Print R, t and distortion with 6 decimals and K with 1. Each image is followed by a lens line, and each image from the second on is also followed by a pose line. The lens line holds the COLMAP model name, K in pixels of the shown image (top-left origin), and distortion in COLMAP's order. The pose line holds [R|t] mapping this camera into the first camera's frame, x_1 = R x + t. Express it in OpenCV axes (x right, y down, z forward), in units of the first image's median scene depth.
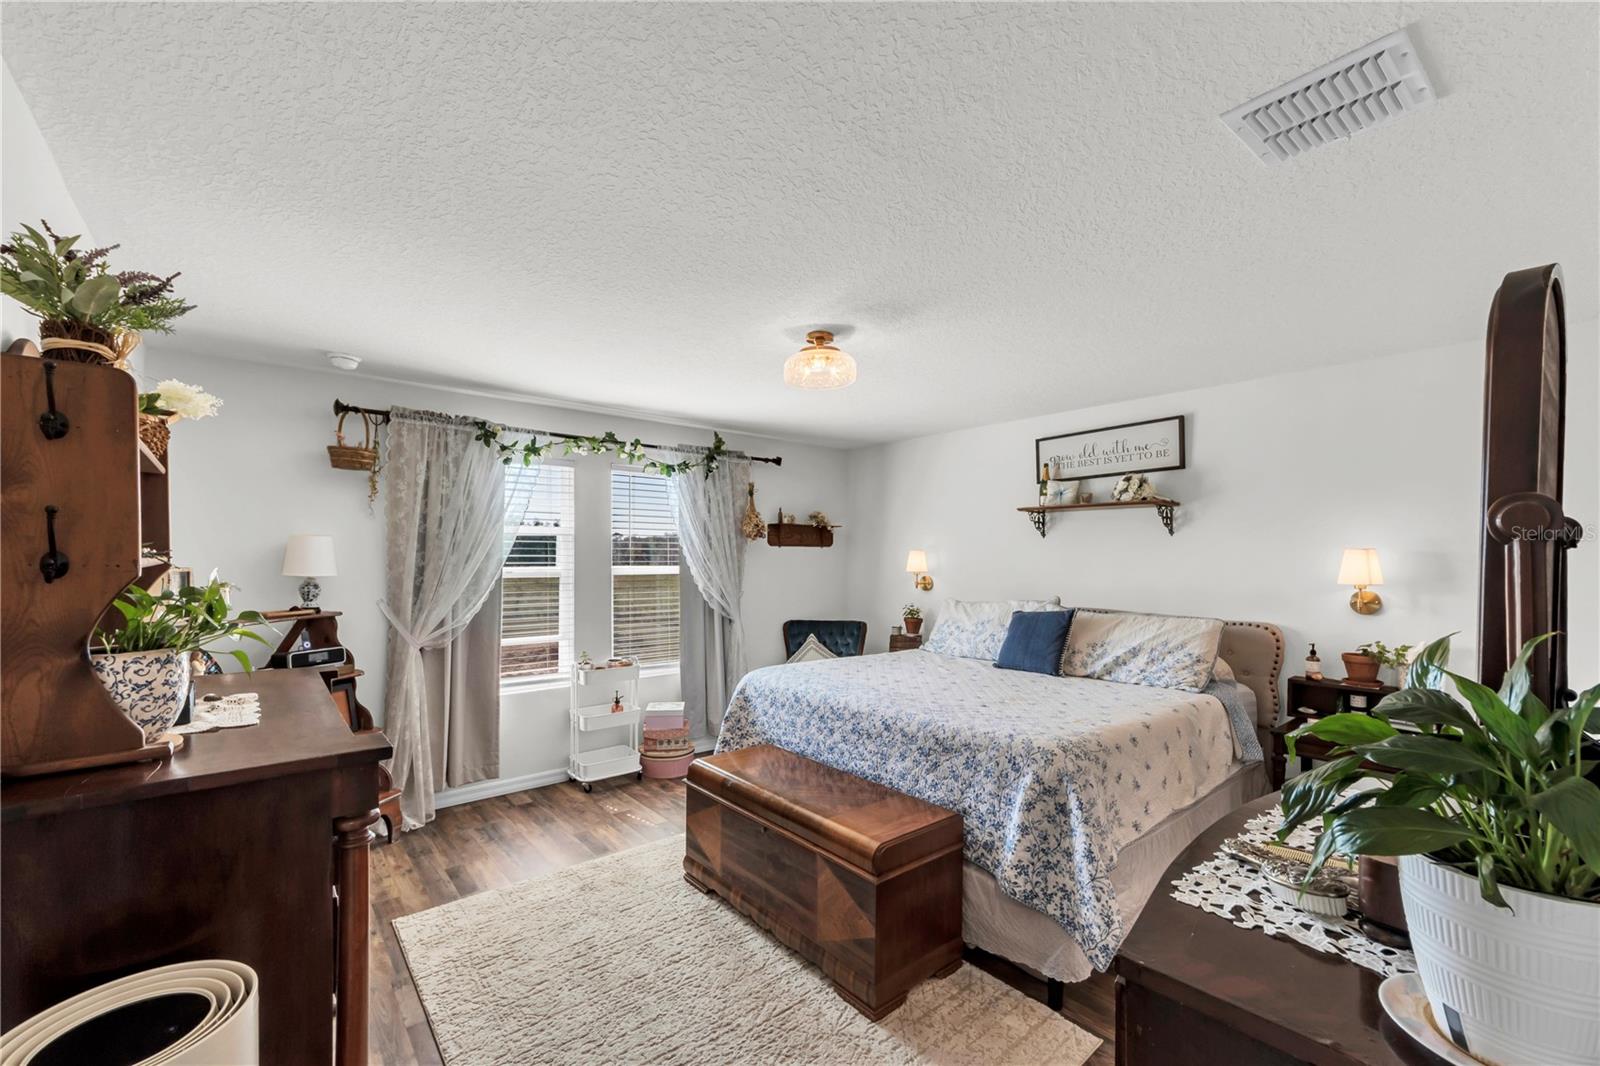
lens RADIAL K [[675.1, 0, 798.6], [0, 675.1, 572.5], [0, 0, 1]] dist [0.000111, 0.000000]
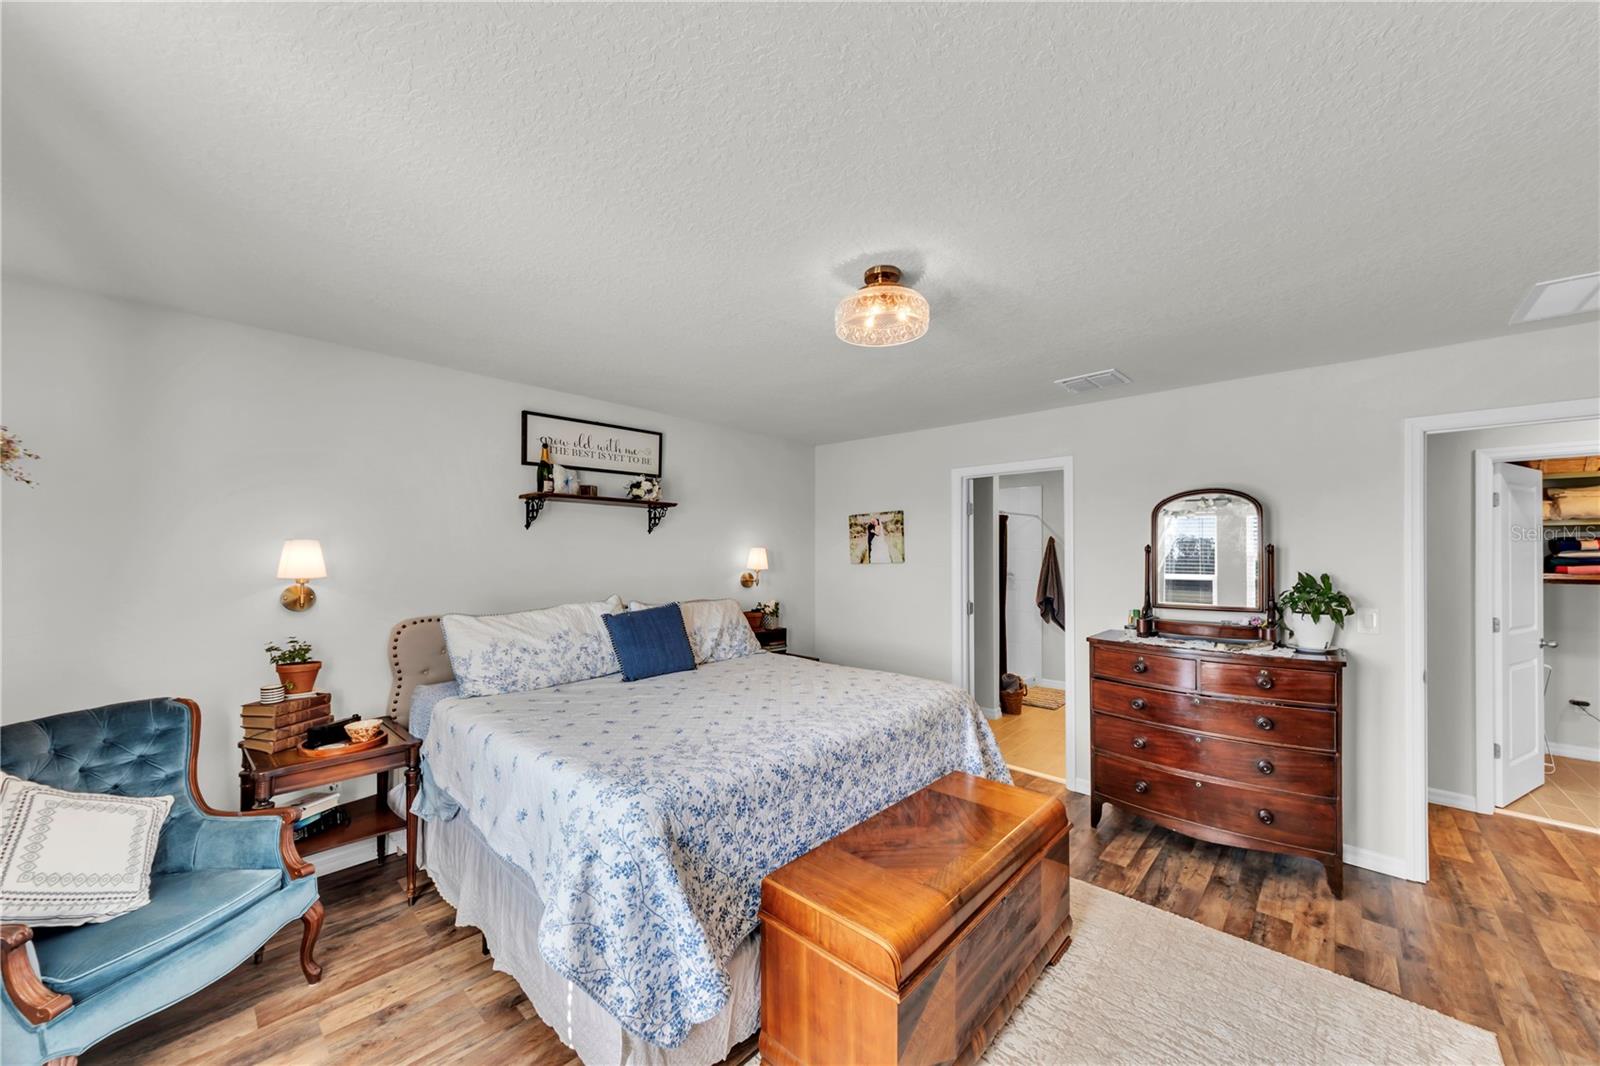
lens RADIAL K [[573.9, 0, 798.5], [0, 573.9, 551.7], [0, 0, 1]] dist [-0.000137, -0.000001]
pose [[-0.131282, -0.002210, 0.991343, -0.554962], [0.017054, 0.999845, 0.004488, -0.028414], [-0.991198, 0.017495, -0.131224, 1.066510]]
